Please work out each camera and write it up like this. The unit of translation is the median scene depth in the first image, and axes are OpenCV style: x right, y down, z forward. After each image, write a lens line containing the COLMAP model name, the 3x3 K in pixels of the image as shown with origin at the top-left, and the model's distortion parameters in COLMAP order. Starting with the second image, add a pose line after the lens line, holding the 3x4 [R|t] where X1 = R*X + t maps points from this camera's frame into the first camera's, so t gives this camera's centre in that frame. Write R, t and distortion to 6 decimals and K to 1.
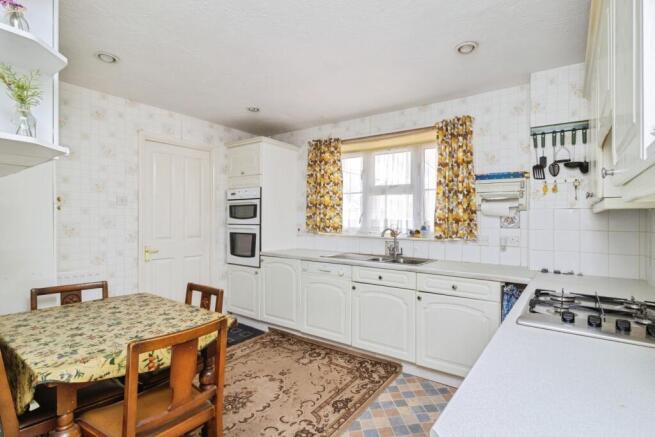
lens RADIAL K [[323.9, 0, 329.0], [0, 323.9, 218.3], [0, 0, 1]] dist [0.002112, 0.000137]
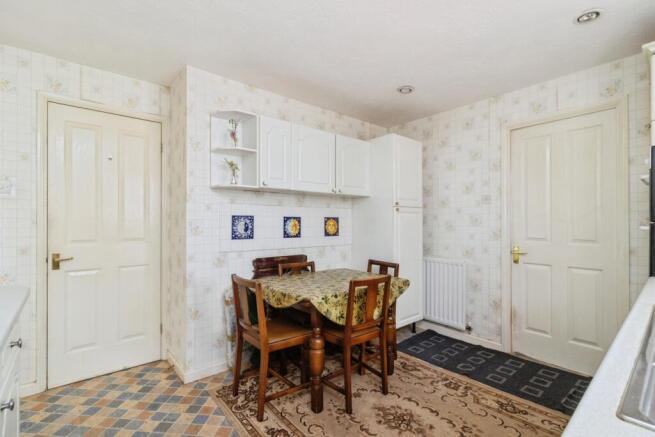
lens RADIAL K [[302.5, 0, 328.9], [0, 302.5, 222.5], [0, 0, 1]] dist [0.000990, 0.000204]
pose [[-0.223802, -0.009065, -0.974592, 0.417619], [0.002889, 0.999946, -0.009965, 0.028727], [0.974630, -0.005045, -0.223764, 0.751694]]
